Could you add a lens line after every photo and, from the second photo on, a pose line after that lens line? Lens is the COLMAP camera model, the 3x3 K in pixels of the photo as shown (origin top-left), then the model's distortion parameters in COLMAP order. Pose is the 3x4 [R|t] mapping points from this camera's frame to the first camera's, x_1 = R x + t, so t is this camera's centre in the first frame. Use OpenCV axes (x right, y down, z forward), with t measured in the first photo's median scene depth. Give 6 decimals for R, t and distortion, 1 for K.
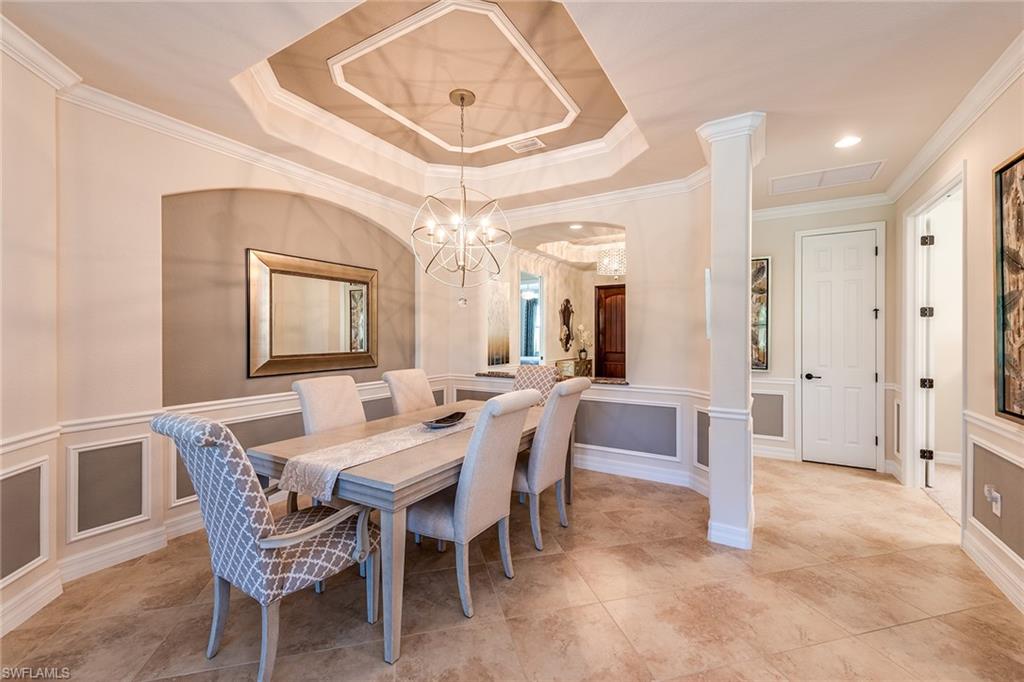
lens RADIAL K [[422.6, 0, 512.0], [0, 422.6, 335.2], [0, 0, 1]] dist [0.006038, -0.001593]
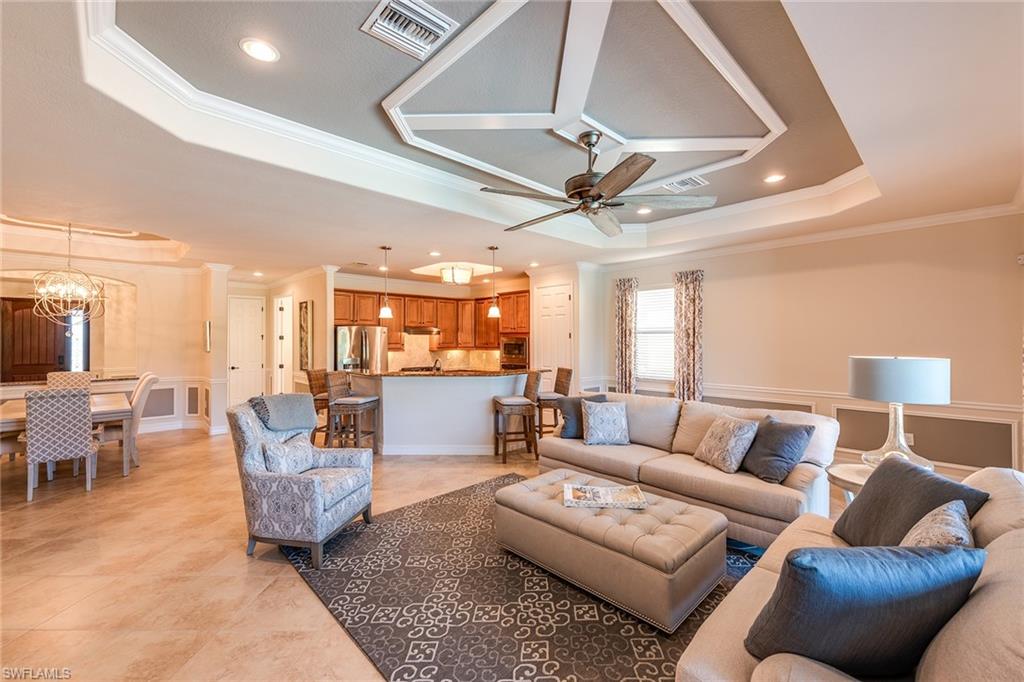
lens RADIAL K [[422.6, 0, 514.2], [0, 422.6, 333.7], [0, 0, 1]] dist [0.006038, -0.001593]
pose [[0.274334, 0.007288, 0.961607, -0.438057], [0.005557, 0.999943, -0.009164, -0.019862], [-0.961618, 0.007858, 0.274278, -0.421013]]
